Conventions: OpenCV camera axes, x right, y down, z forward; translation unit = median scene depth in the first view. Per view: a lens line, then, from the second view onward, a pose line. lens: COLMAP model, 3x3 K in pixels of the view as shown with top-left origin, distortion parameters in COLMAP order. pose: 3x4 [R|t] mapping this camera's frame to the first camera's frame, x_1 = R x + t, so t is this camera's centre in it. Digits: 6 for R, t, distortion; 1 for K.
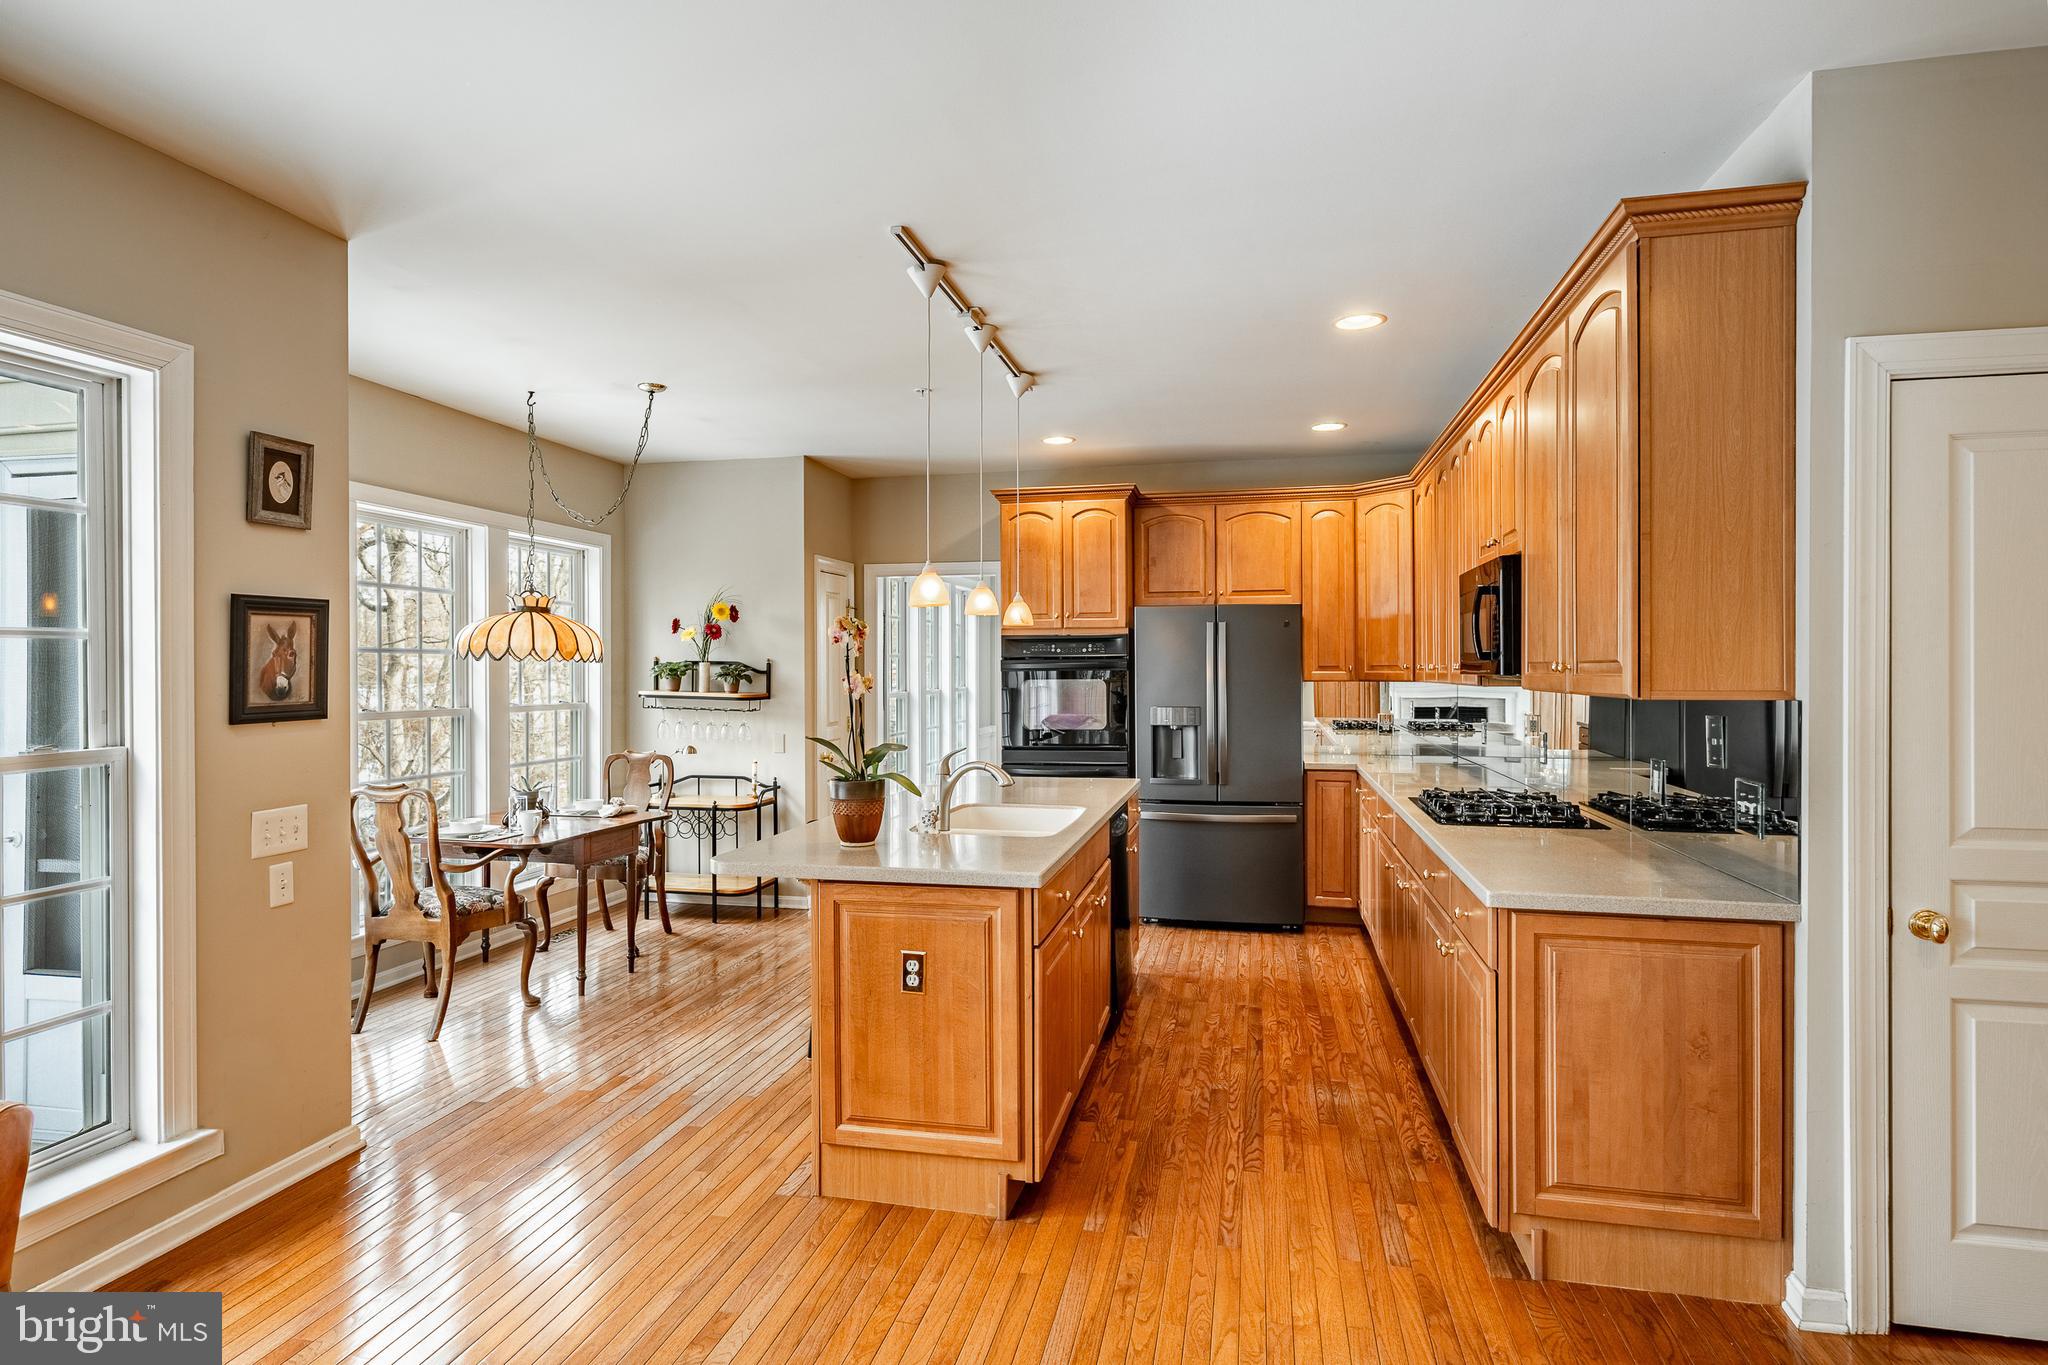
lens RADIAL K [[1074.4, 0, 1011.7], [0, 1074.4, 677.4], [0, 0, 1]] dist [-0.004481, 0.000787]
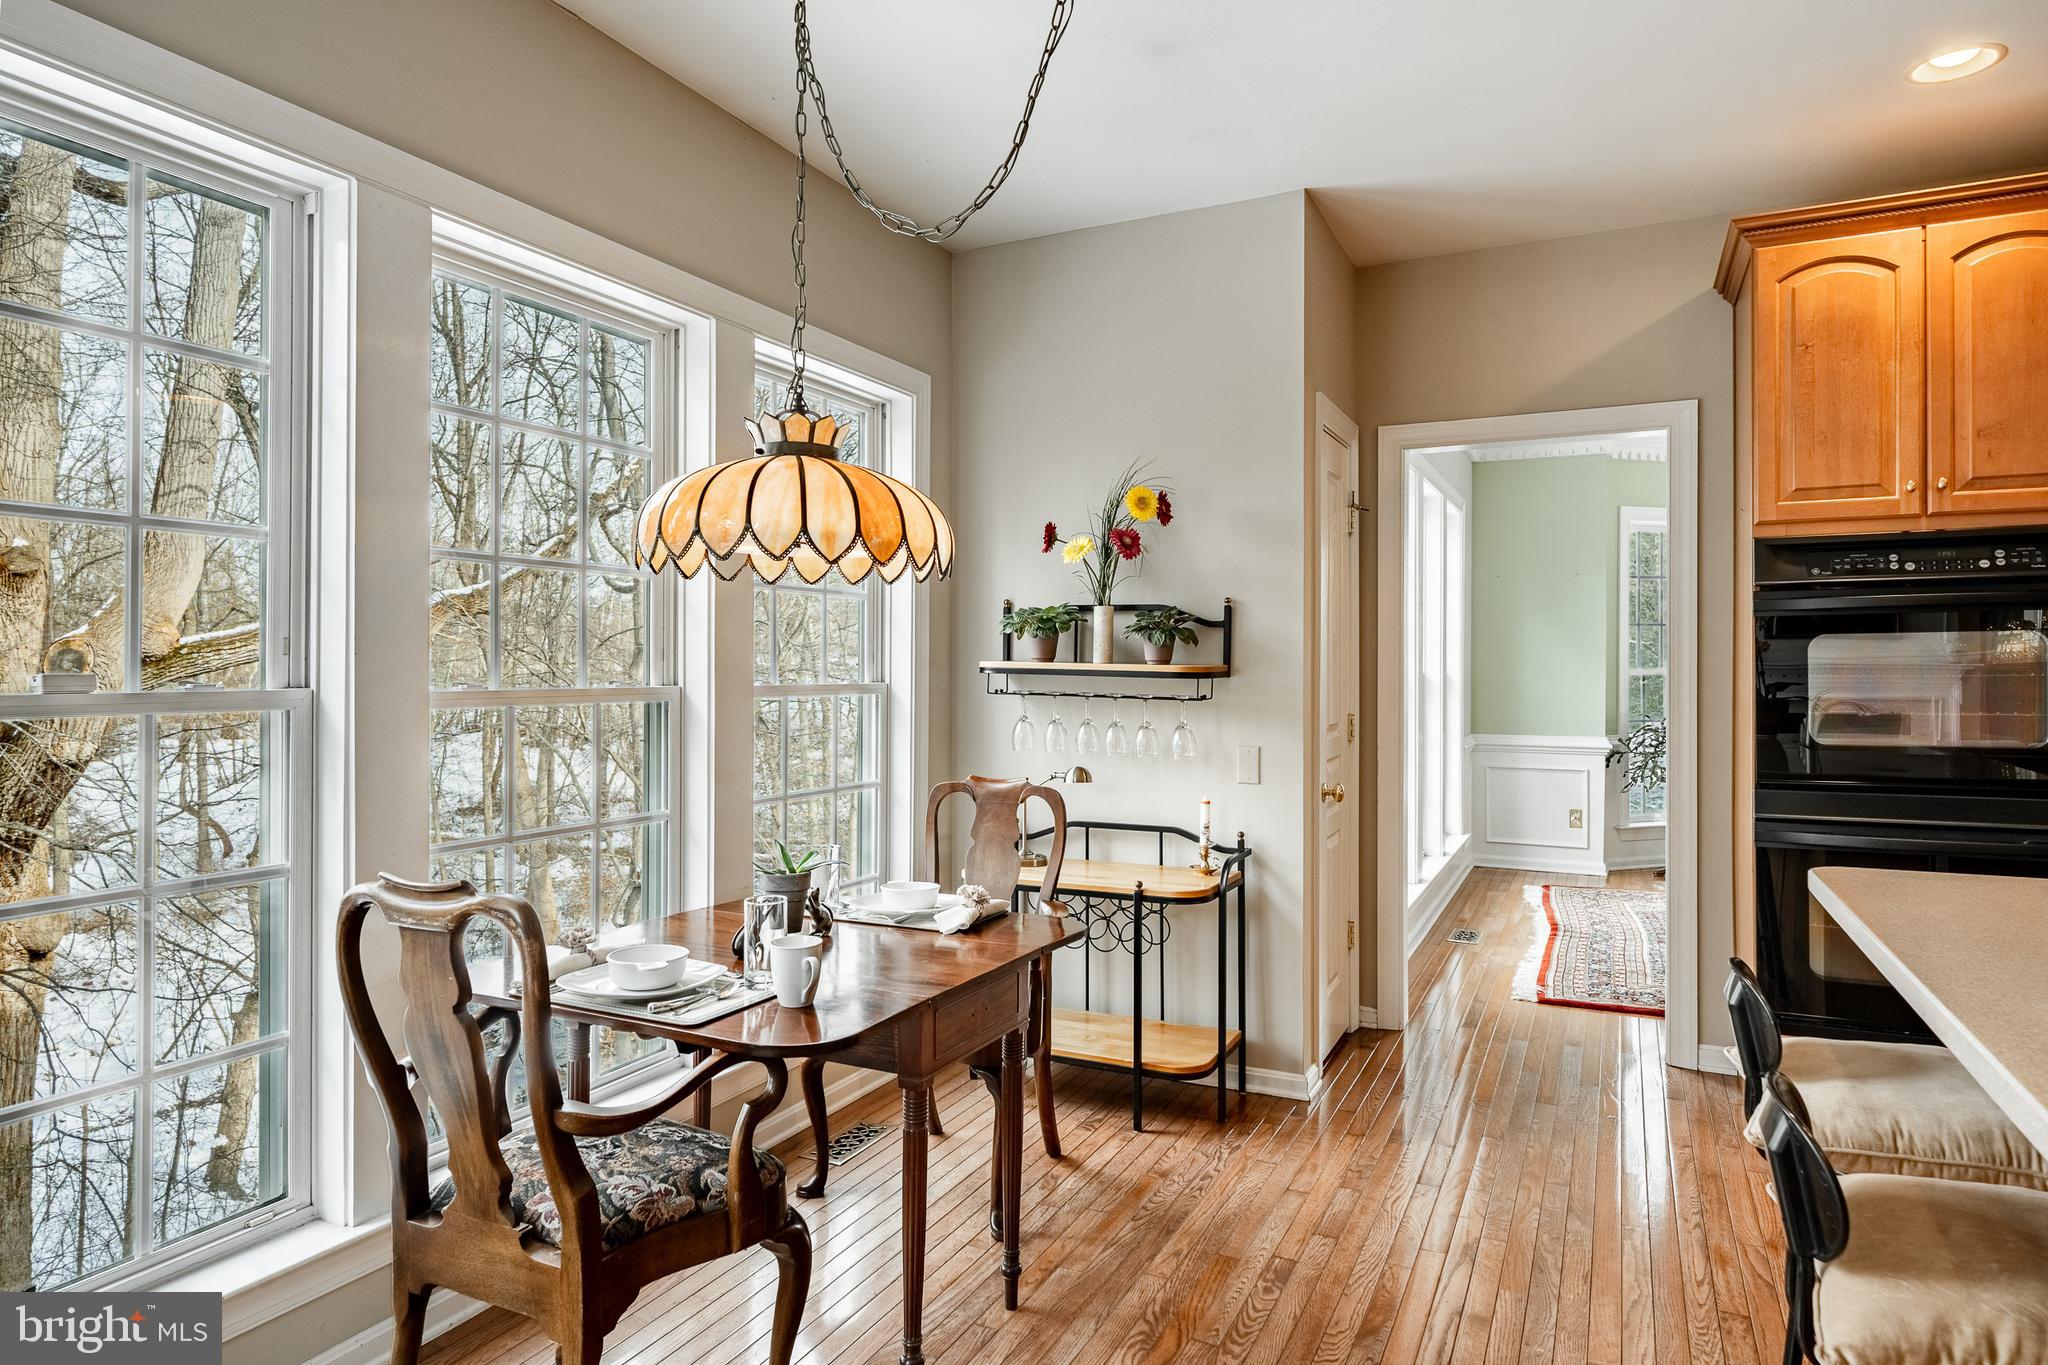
lens RADIAL K [[1205.4, 0, 1014.7], [0, 1205.4, 655.9], [0, 0, 1]] dist [-0.000533, -0.000694]
pose [[0.972901, -0.000927, -0.231219, -0.202586], [-0.003165, 0.999845, -0.017329, 0.021423], [0.231200, 0.017592, 0.972747, 0.444010]]
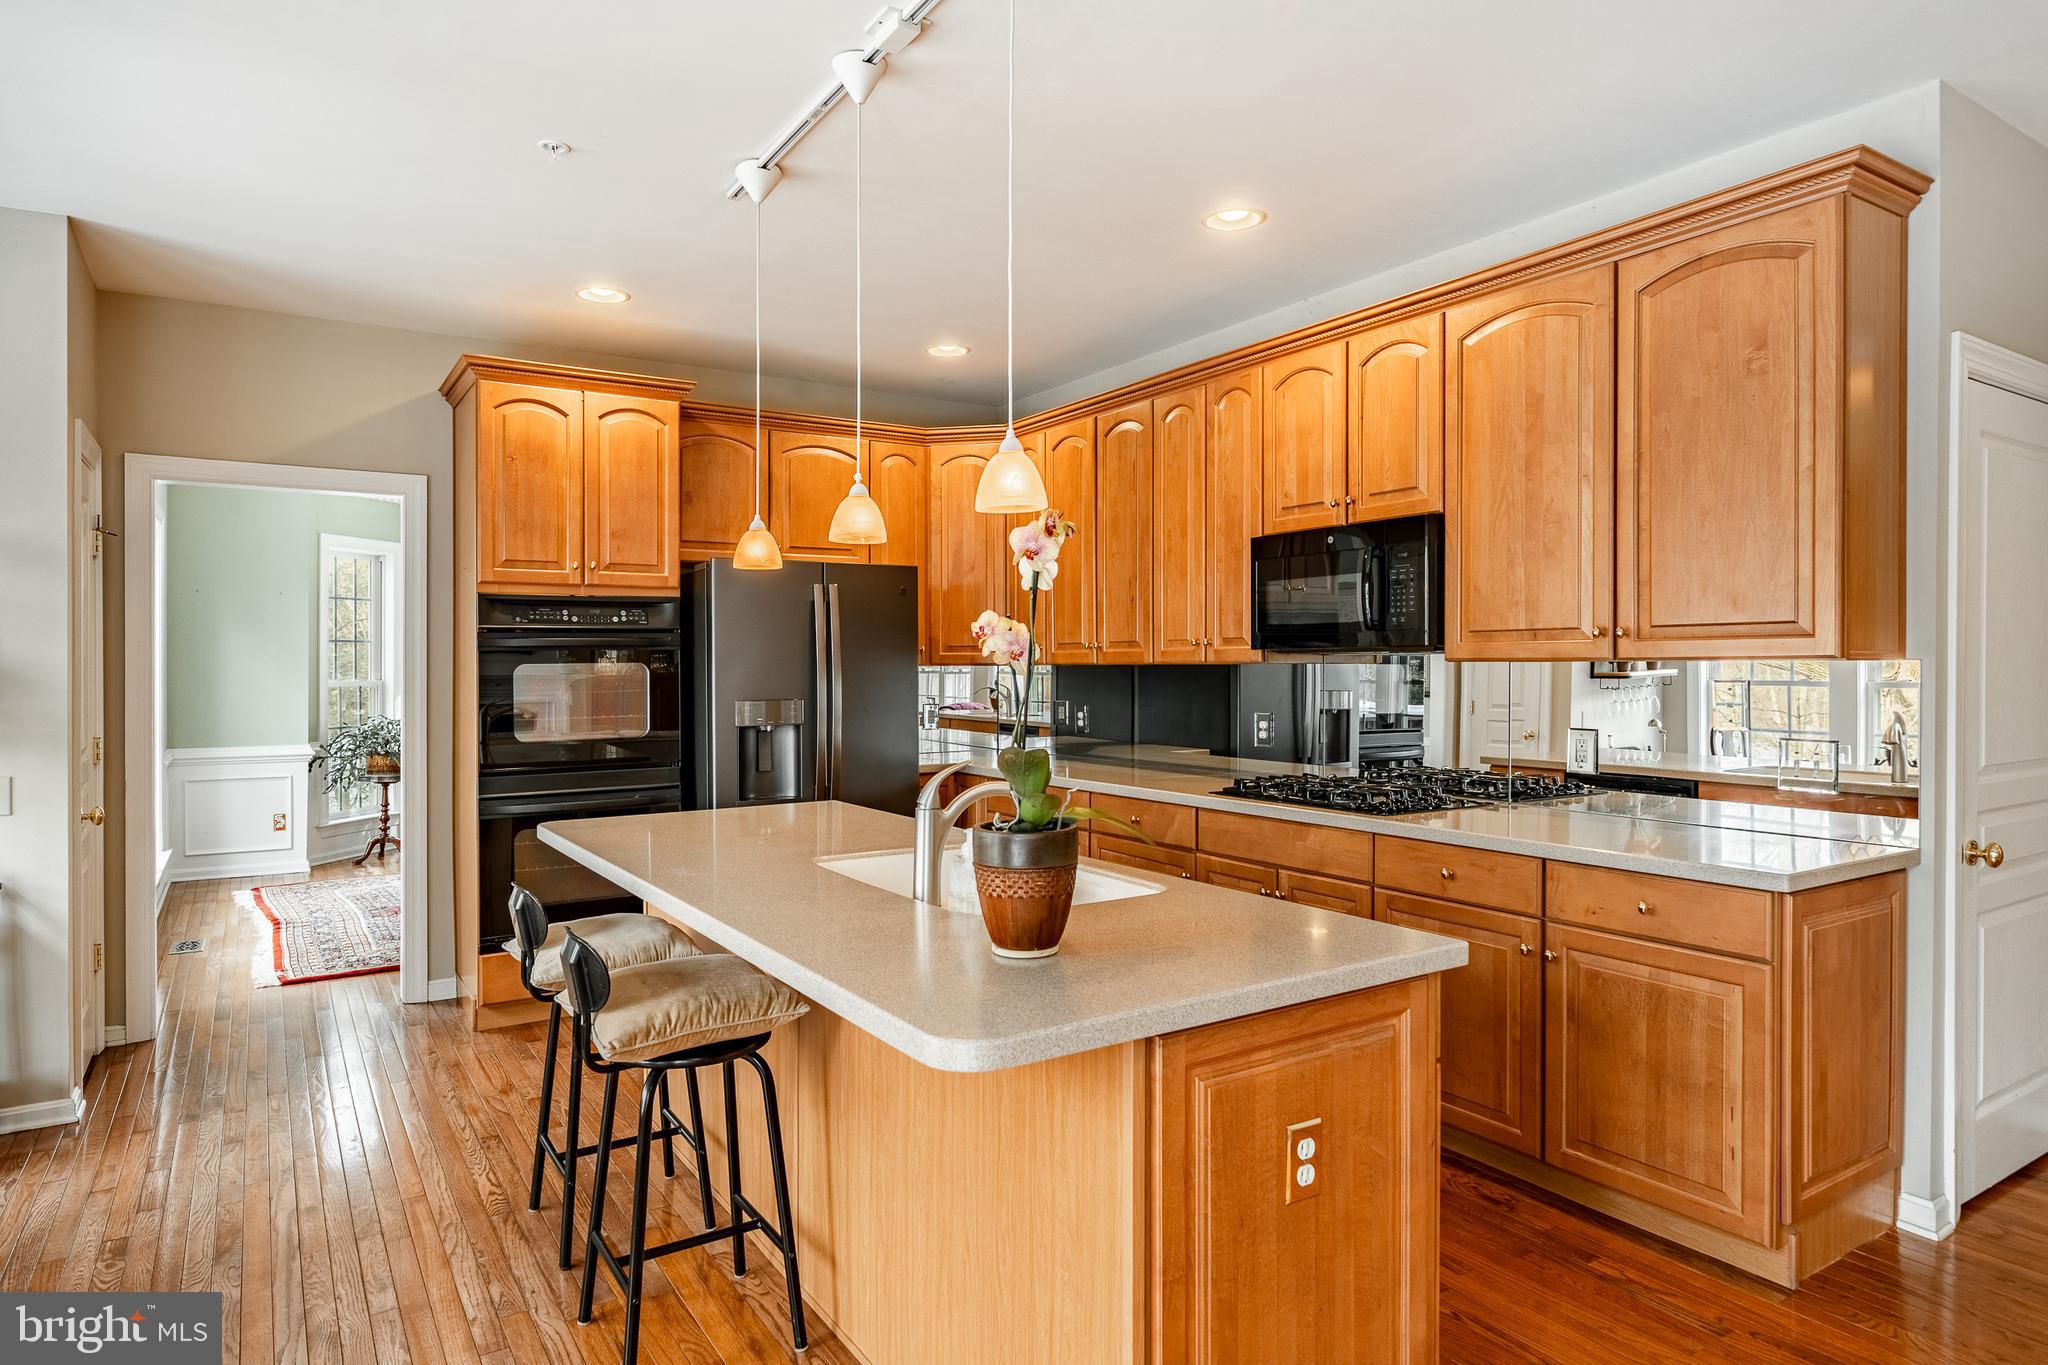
lens RADIAL K [[1183.4, 0, 997.2], [0, 1183.4, 671.6], [0, 0, 1]] dist [-0.004535, -0.001905]
pose [[0.702313, -0.005072, 0.711850, -0.293180], [0.009794, 0.999949, -0.002538, 0.011395], [-0.711801, 0.008754, 0.702327, 0.317996]]
